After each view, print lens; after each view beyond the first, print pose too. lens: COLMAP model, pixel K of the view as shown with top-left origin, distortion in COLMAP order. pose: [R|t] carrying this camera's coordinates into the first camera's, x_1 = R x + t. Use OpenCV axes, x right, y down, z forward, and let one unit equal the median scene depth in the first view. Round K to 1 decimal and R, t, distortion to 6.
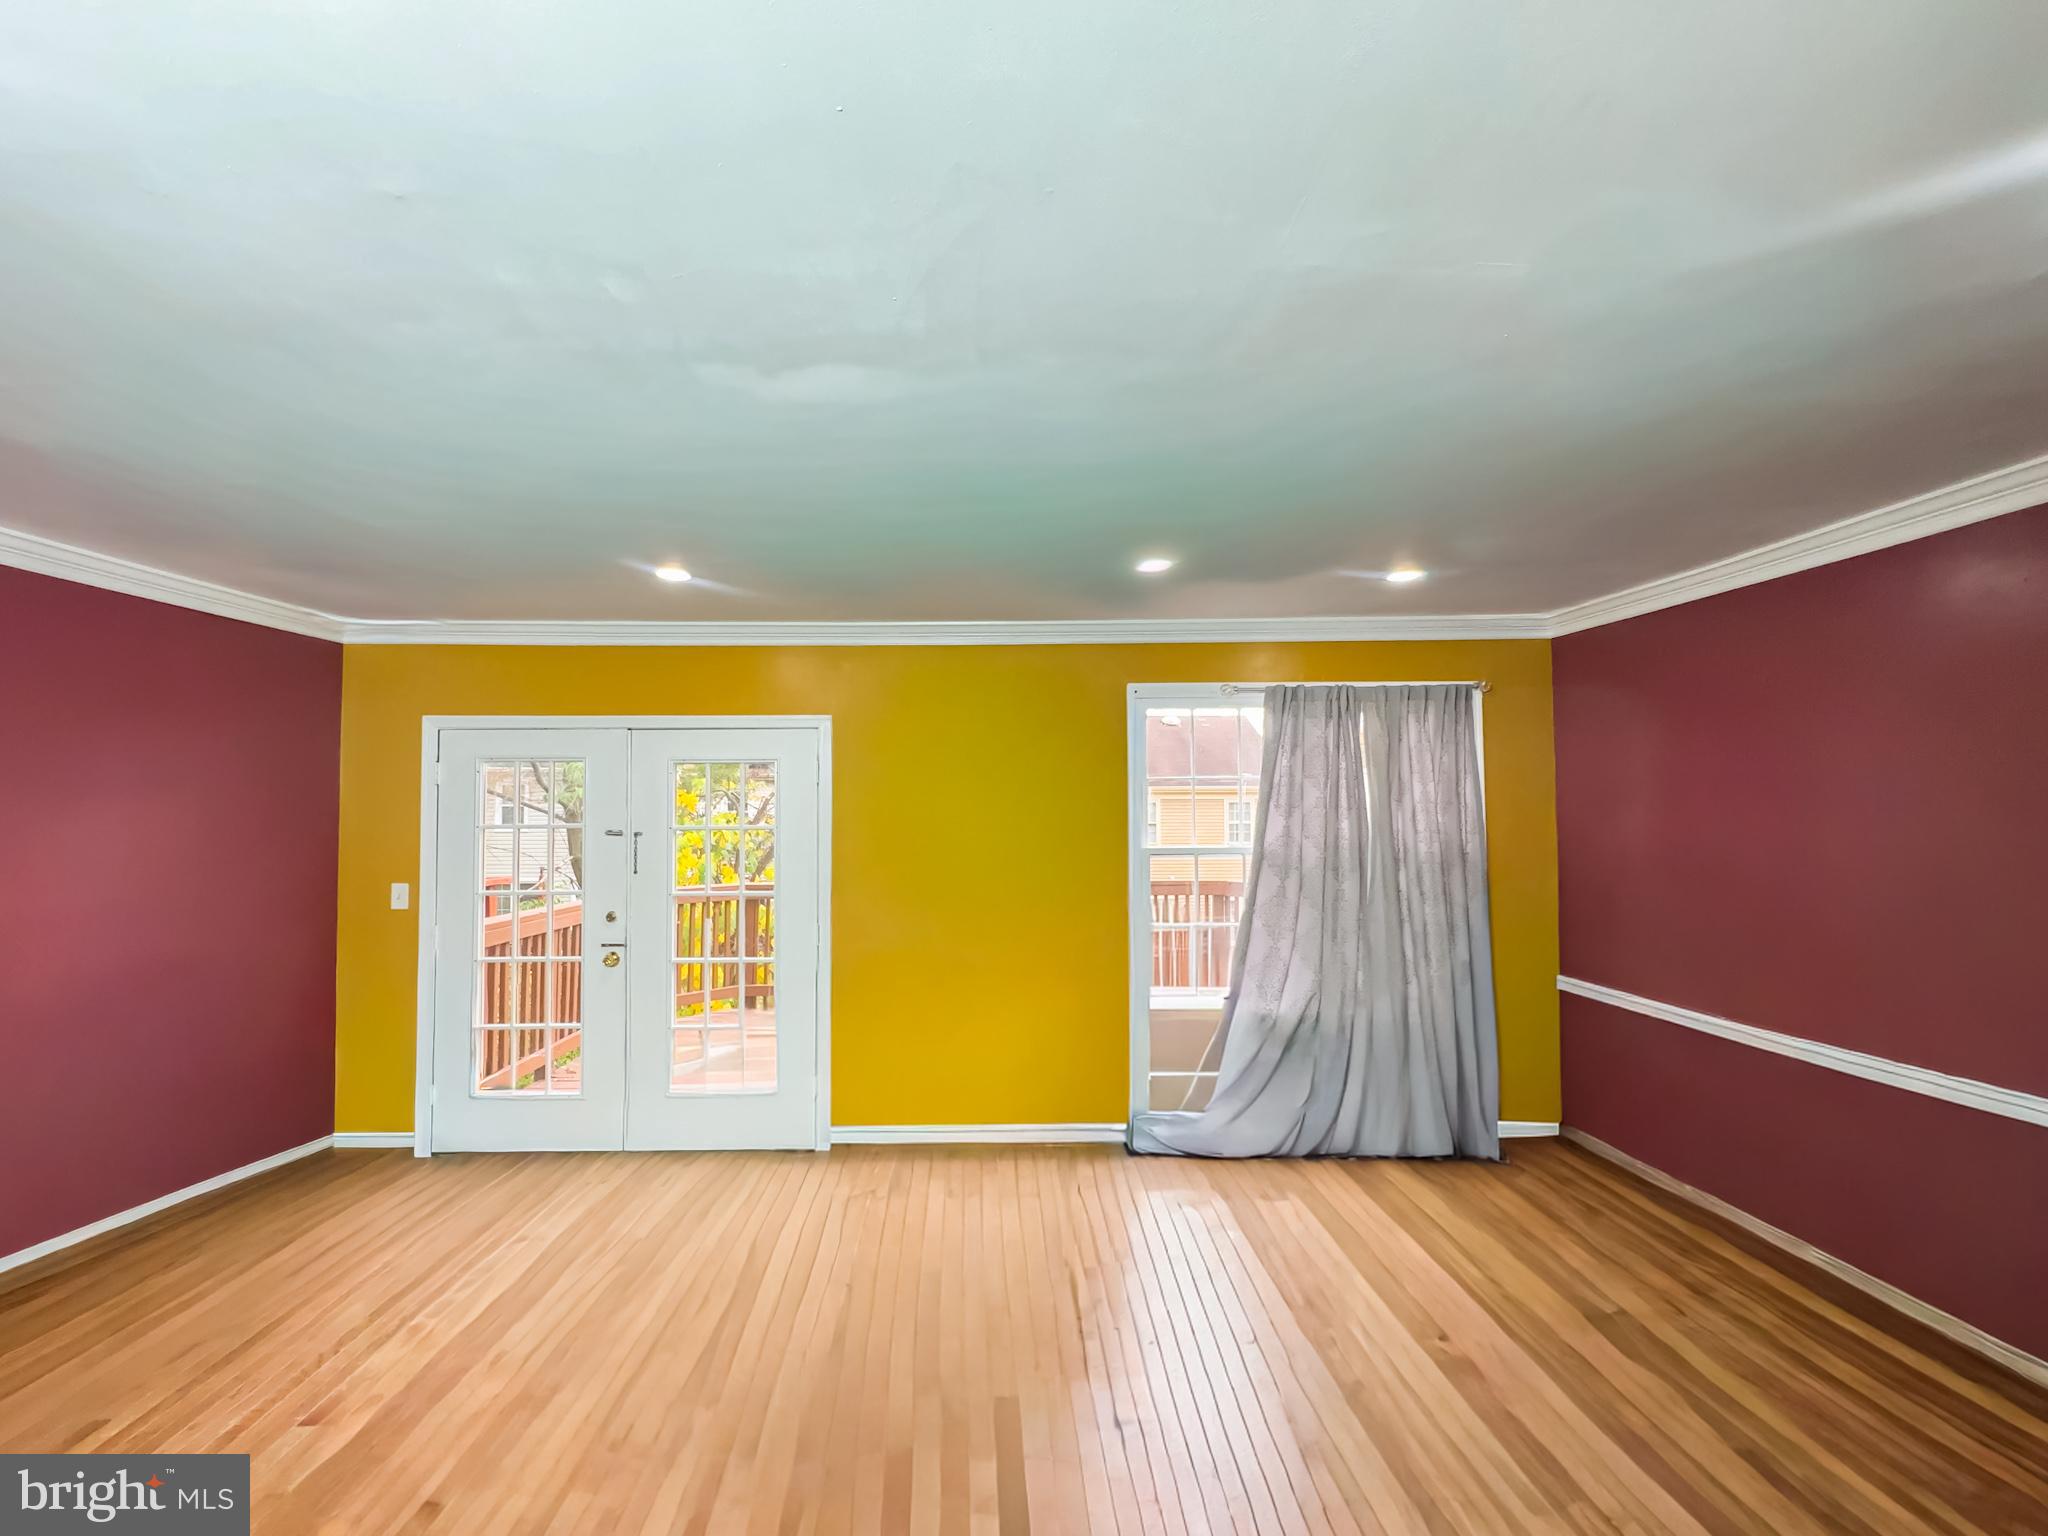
lens RADIAL K [[823.1, 0, 1018.5], [0, 823.1, 767.7], [0, 0, 1]] dist [-0.007731, 0.000432]
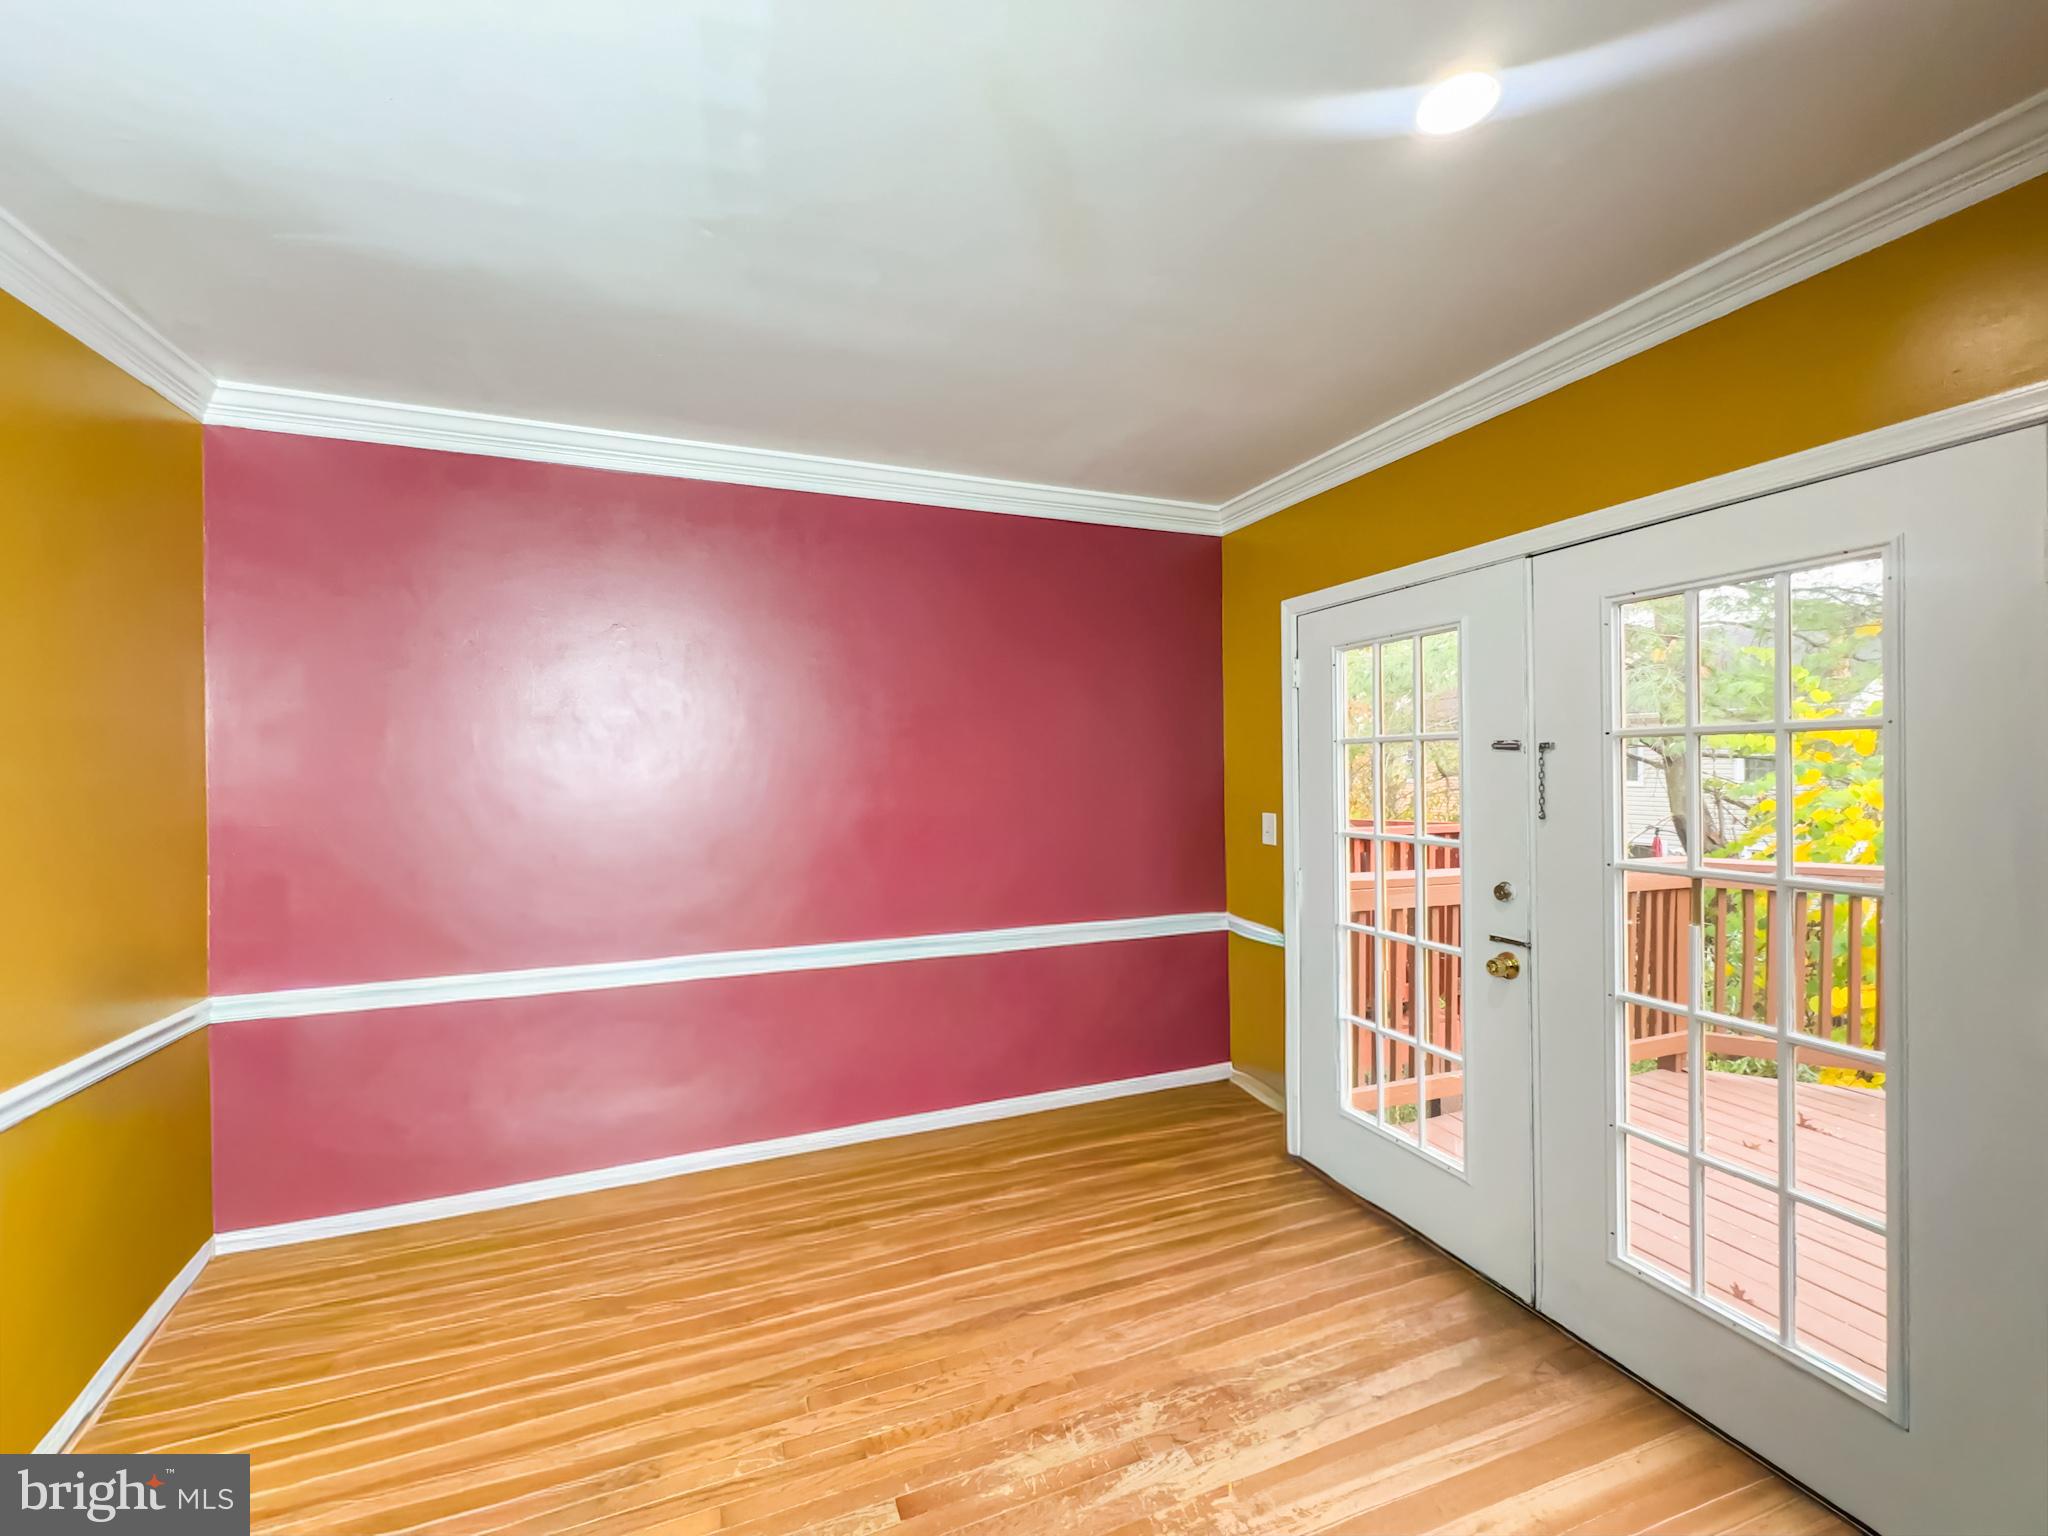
lens RADIAL K [[823.1, 0, 1030.8], [0, 823.1, 778.7], [0, 0, 1]] dist [-0.007731, 0.000432]
pose [[0.353230, 0.013183, -0.935444, -0.077523], [0.049877, 0.998213, 0.032902, 0.067425], [0.934206, -0.058279, 0.351942, 0.493292]]
